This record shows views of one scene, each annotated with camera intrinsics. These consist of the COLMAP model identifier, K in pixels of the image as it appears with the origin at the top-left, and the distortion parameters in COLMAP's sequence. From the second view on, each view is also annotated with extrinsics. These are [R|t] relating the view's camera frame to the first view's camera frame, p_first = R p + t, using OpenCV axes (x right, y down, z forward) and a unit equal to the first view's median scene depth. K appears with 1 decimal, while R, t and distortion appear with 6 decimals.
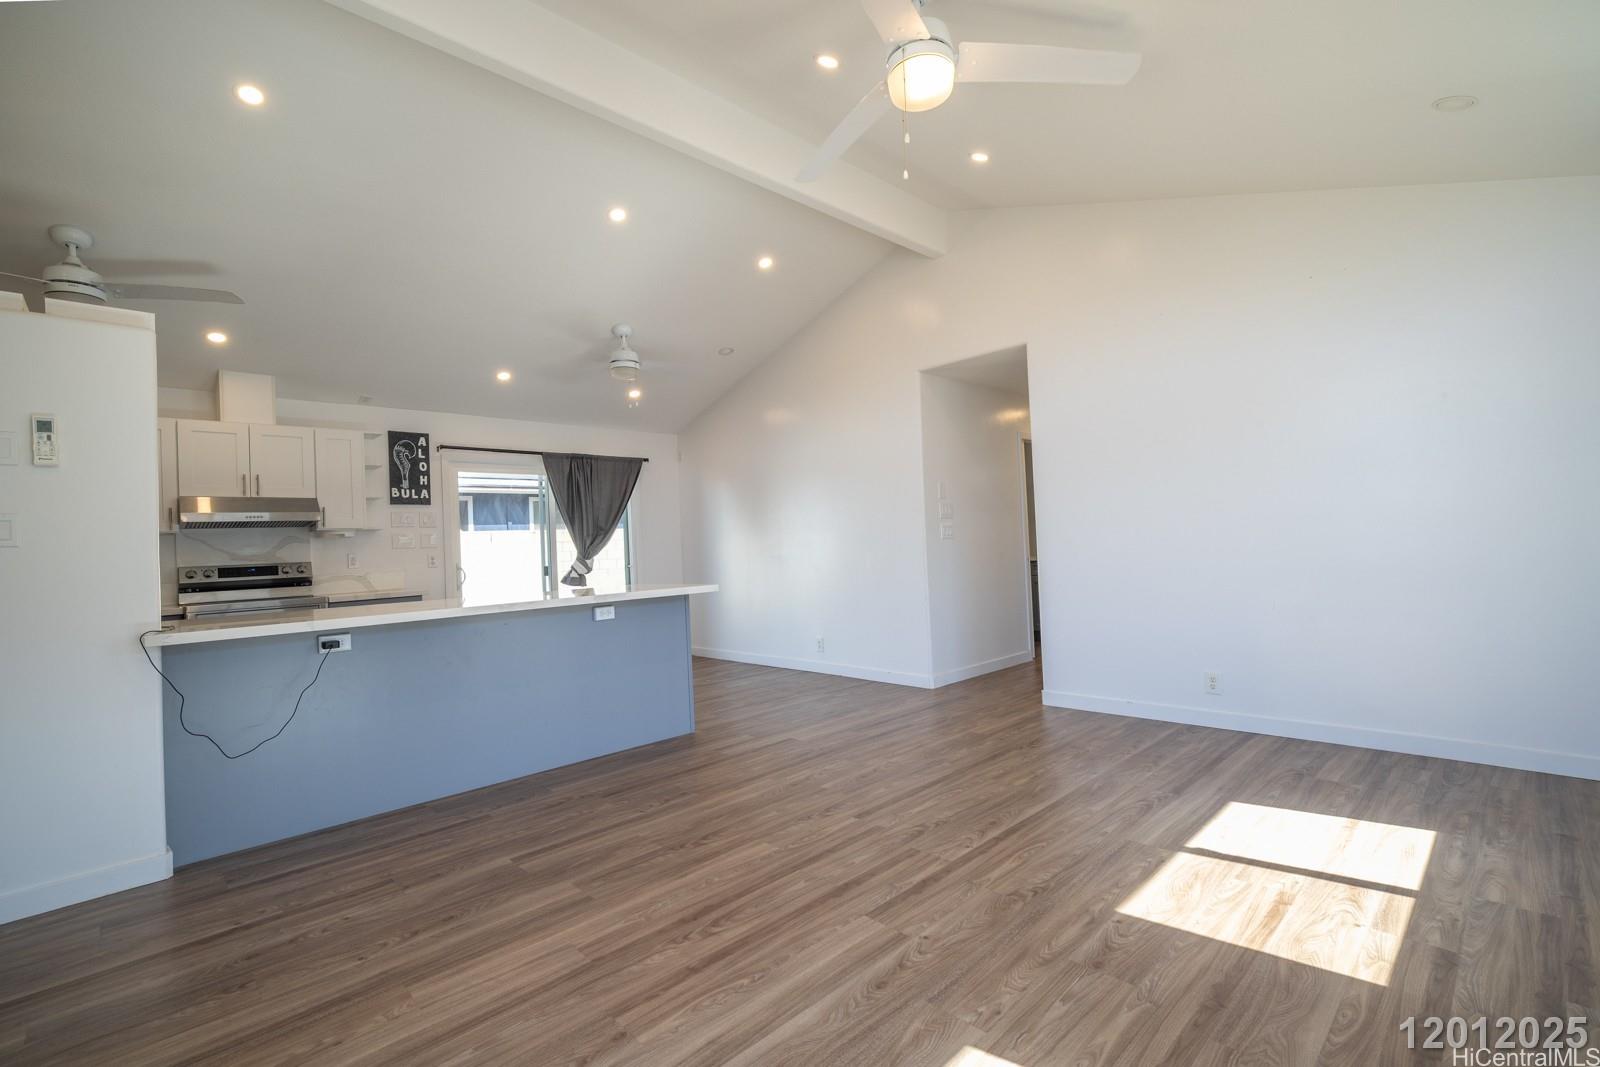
lens RADIAL K [[693.5, 0, 804.6], [0, 693.5, 527.3], [0, 0, 1]] dist [0.000561, 0.000854]
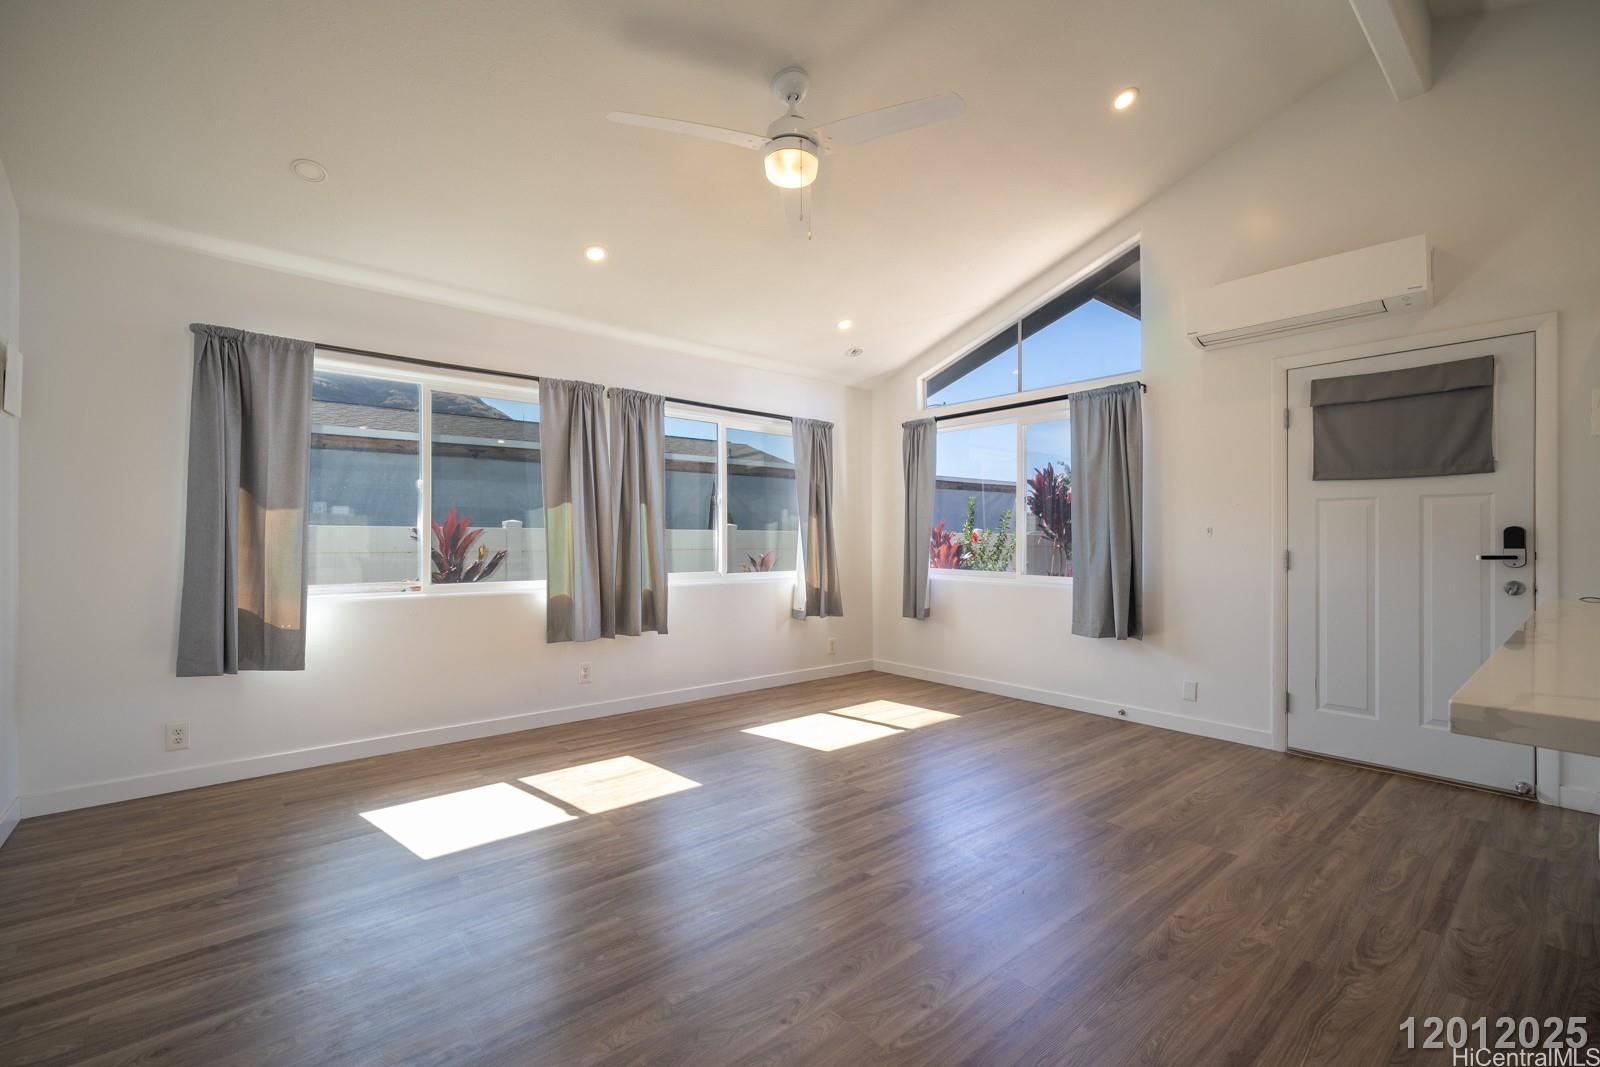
lens RADIAL K [[693.5, 0, 806.5], [0, 693.5, 542.5], [0, 0, 1]] dist [0.000561, 0.000854]
pose [[-0.997818, 0.043745, 0.049454, 0.102528], [0.042469, 0.998744, -0.026570, 0.054604], [-0.050554, -0.024412, -0.998423, 2.110438]]
